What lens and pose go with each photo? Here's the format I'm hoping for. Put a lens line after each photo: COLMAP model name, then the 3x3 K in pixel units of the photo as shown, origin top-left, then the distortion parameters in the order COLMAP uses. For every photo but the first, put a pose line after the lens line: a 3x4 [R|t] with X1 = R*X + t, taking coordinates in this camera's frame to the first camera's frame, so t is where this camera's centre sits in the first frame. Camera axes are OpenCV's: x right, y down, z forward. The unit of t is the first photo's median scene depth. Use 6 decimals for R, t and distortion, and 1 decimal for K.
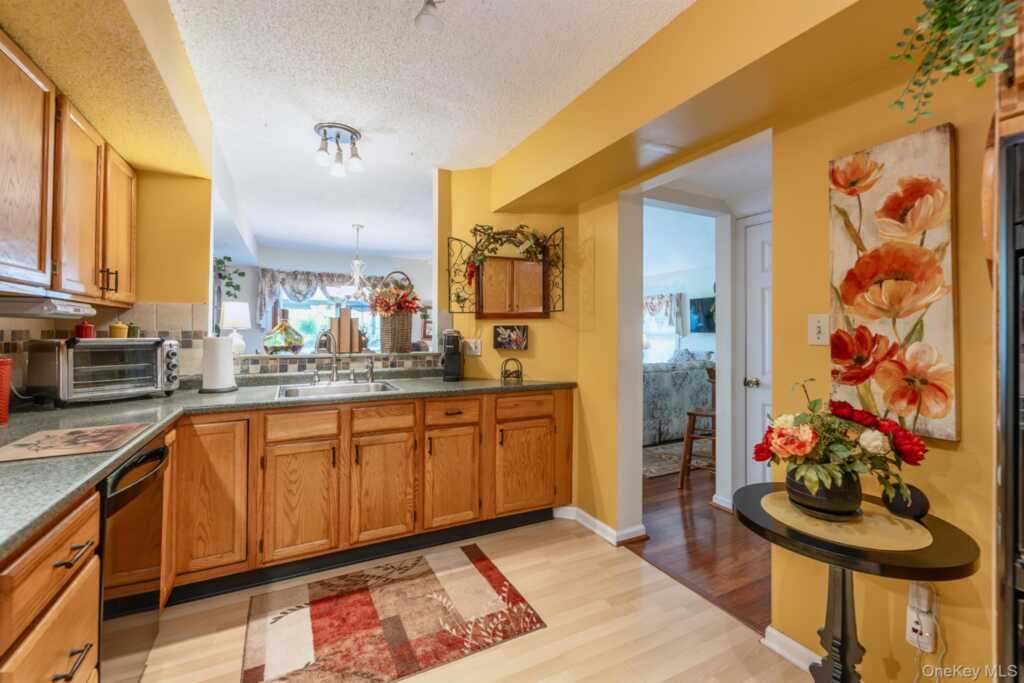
lens RADIAL K [[426.7, 0, 498.7], [0, 426.7, 322.6], [0, 0, 1]] dist [-0.000142, 0.000000]
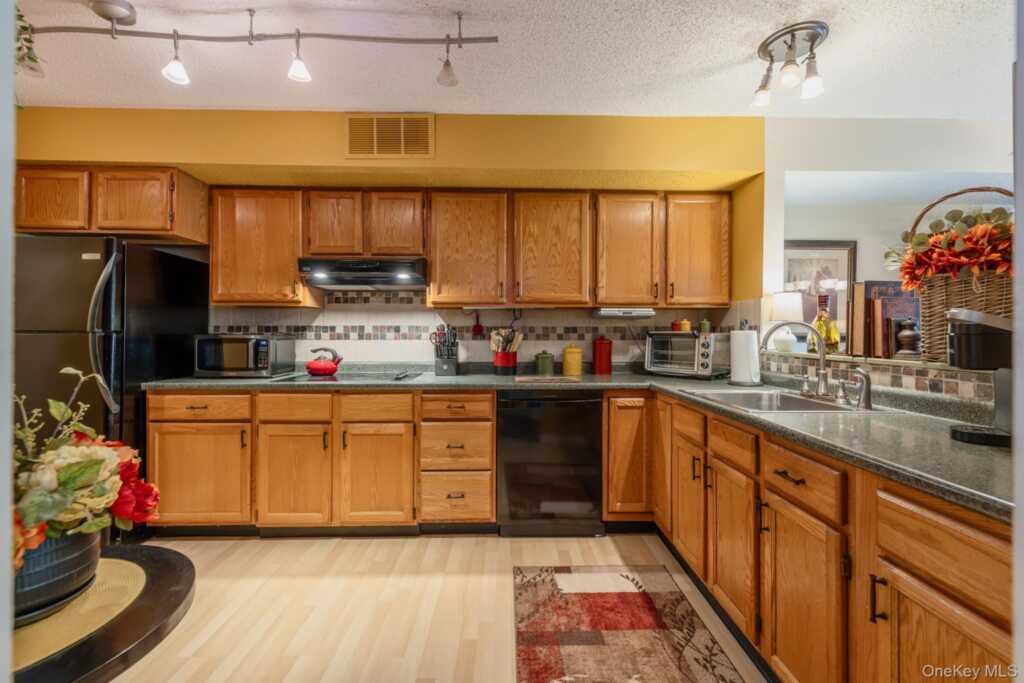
lens RADIAL K [[475.1, 0, 533.3], [0, 475.1, 335.3], [0, 0, 1]] dist [0.000505, 0.000060]
pose [[-0.428981, -0.006236, -0.903292, 0.562726], [0.011680, 0.999854, -0.012450, 0.051965], [0.903238, -0.015891, -0.428845, 1.028488]]
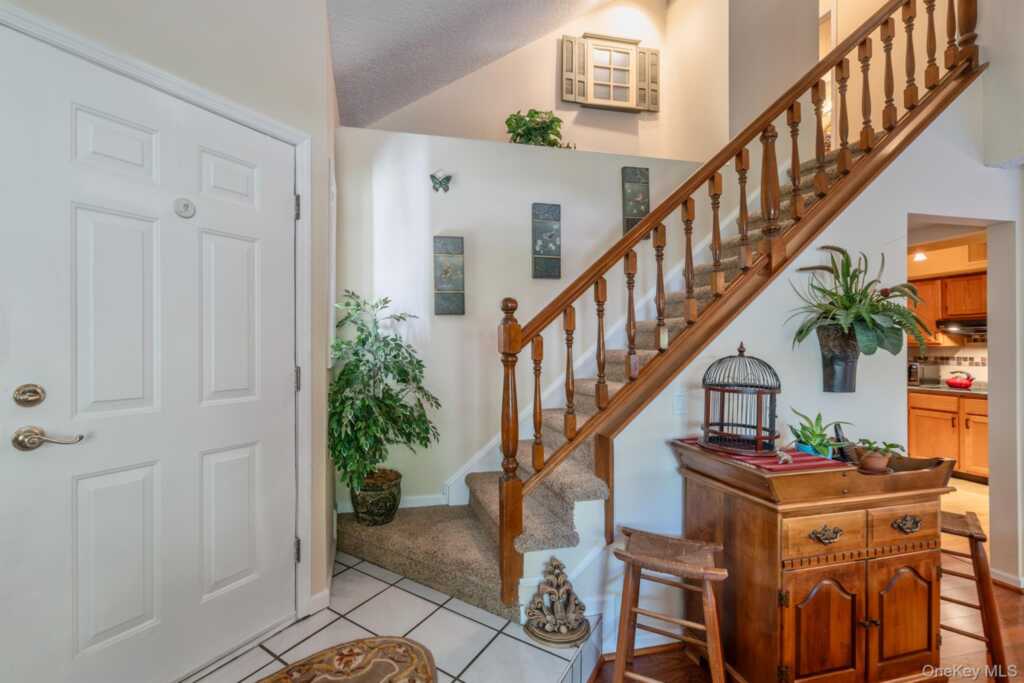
lens RADIAL K [[449.4, 0, 475.0], [0, 449.4, 340.9], [0, 0, 1]] dist [-0.001508, -0.000219]
pose [[-0.976667, 0.000557, 0.214759, 1.338213], [-0.006175, 0.999510, -0.030674, 0.002734], [-0.214671, -0.031284, -0.976185, 2.404907]]
